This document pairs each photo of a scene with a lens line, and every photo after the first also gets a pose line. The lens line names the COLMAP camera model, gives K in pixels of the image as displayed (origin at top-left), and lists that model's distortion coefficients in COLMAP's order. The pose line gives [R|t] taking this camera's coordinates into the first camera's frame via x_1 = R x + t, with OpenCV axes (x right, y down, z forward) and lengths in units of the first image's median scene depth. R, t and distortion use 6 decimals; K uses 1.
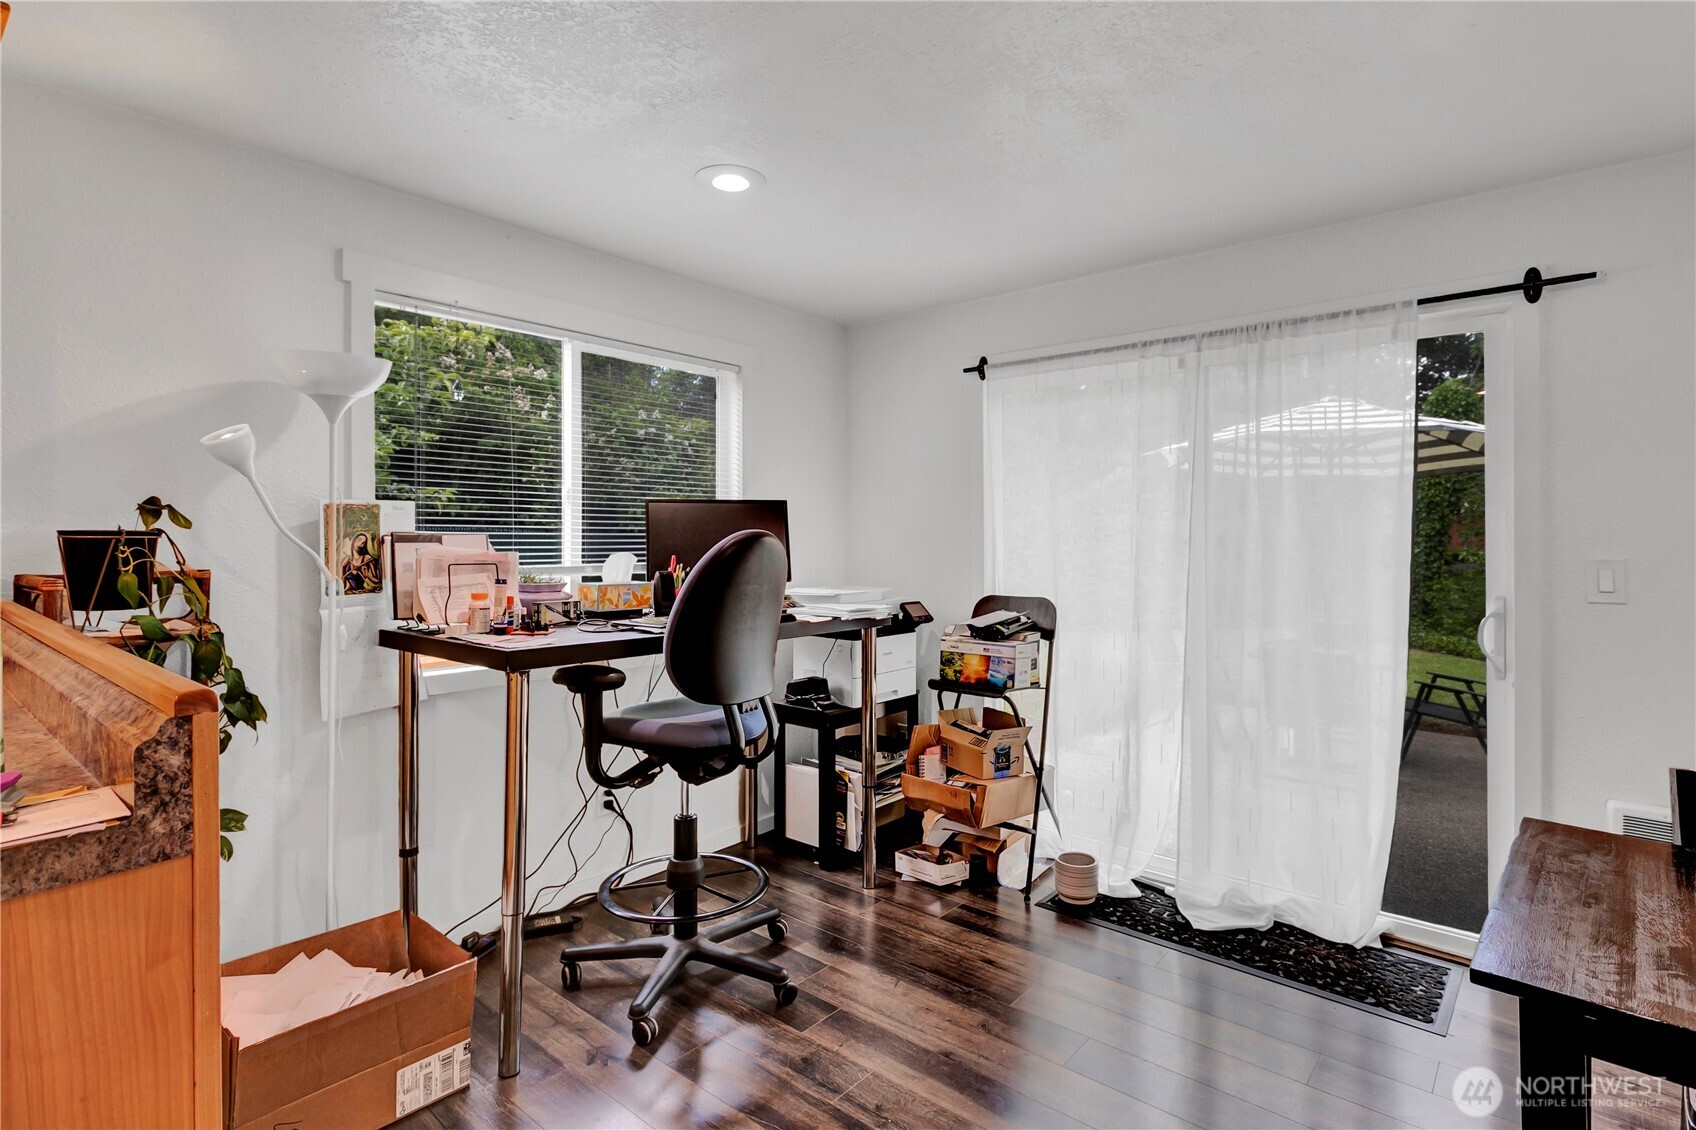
lens RADIAL K [[834.5, 0, 886.9], [0, 834.5, 531.5], [0, 0, 1]] dist [0.016085, 0.000302]
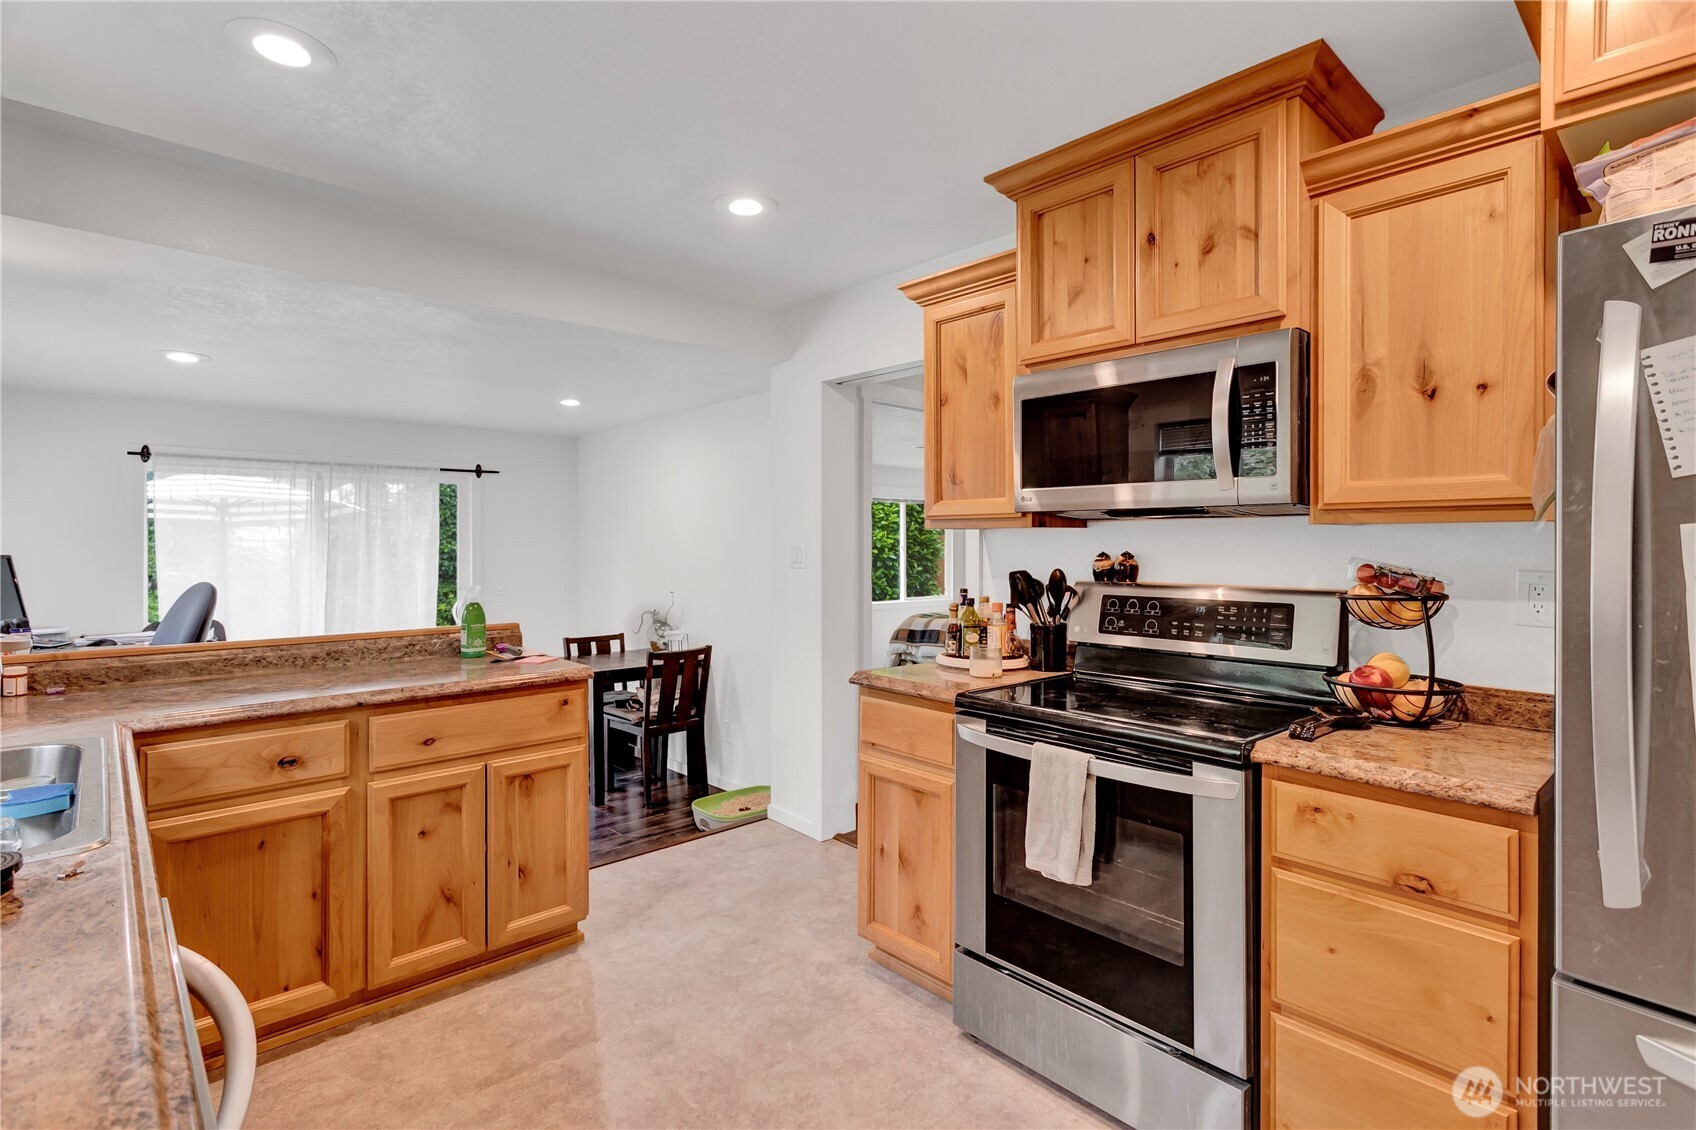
lens RADIAL K [[816.0, 0, 843.2], [0, 816.0, 541.7], [0, 0, 1]] dist [0.001368, 0.000152]
pose [[0.138832, 0.007121, 0.990290, -1.344149], [0.004473, 0.999959, -0.007817, -0.051343], [-0.990306, 0.005515, 0.138795, -0.375208]]
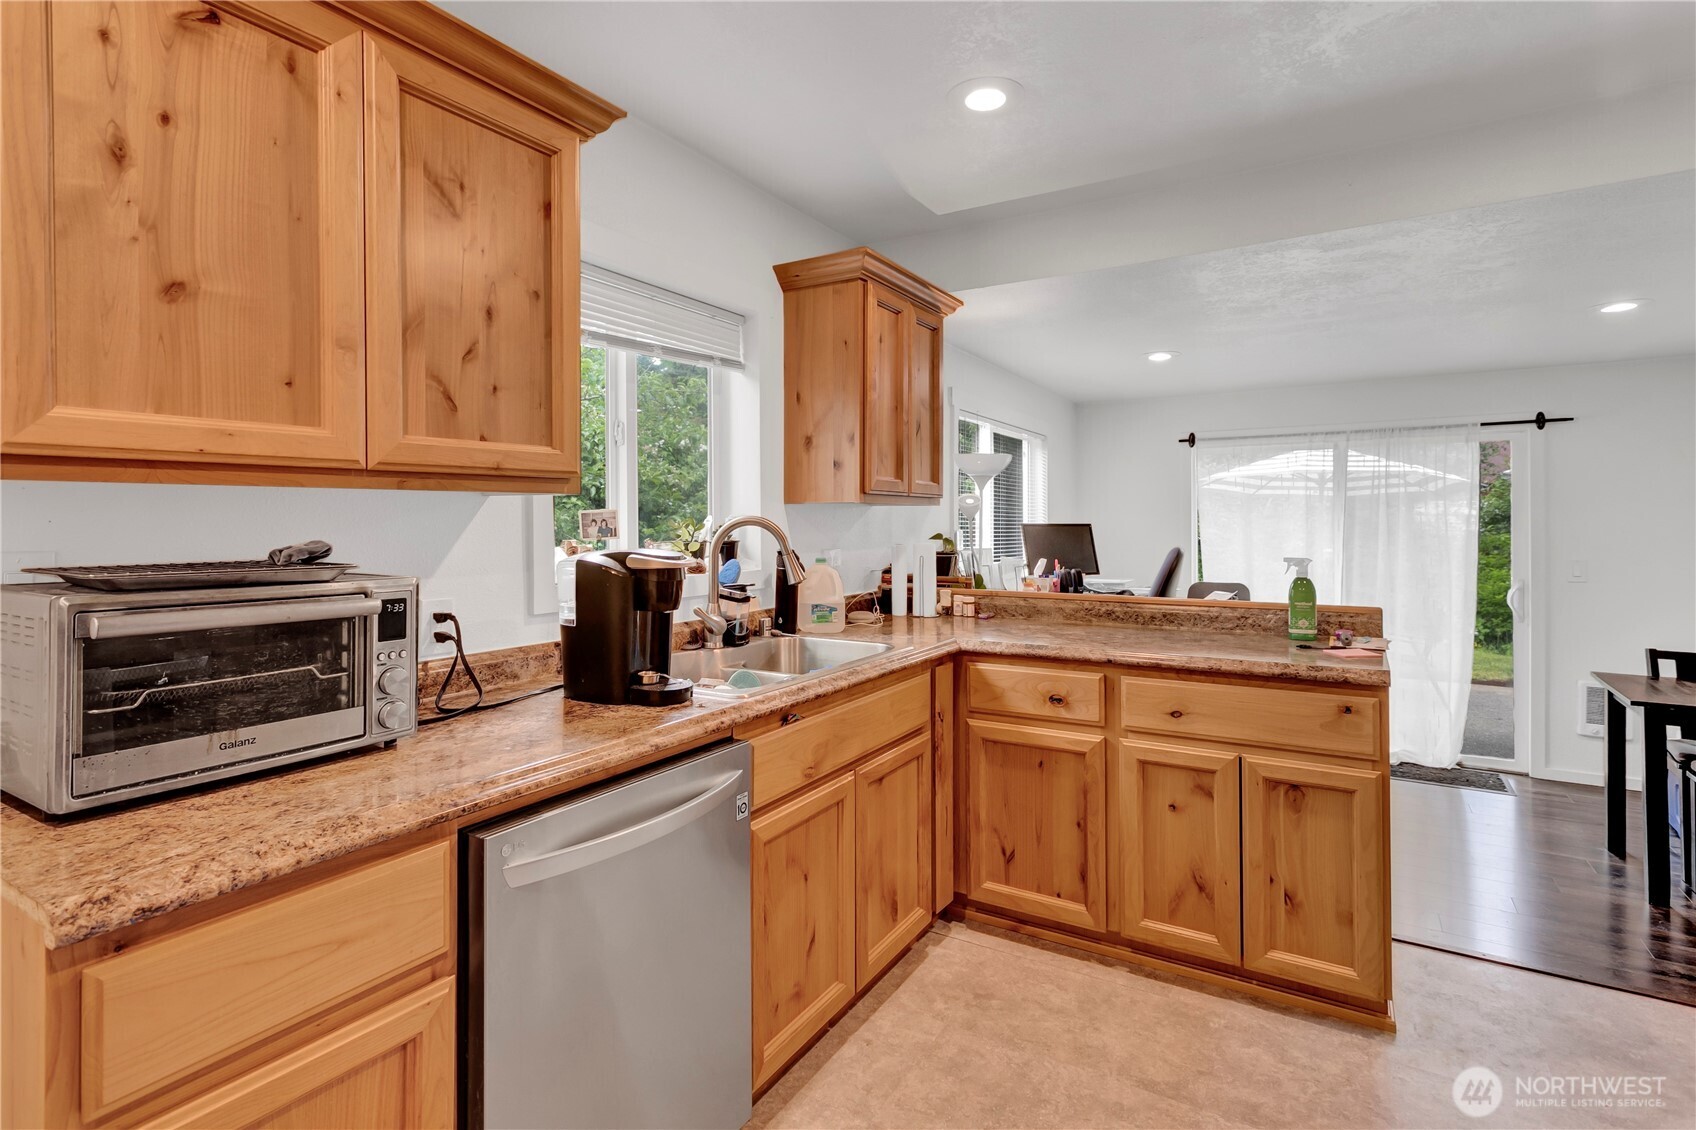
lens RADIAL K [[824.6, 0, 842.4], [0, 824.6, 520.2], [0, 0, 1]] dist [0.000457, -0.000002]
pose [[0.991296, 0.002337, 0.131634, -0.987229], [-0.001436, 0.999975, -0.006938, -0.039842], [-0.131647, 0.006688, 0.991274, -0.619676]]
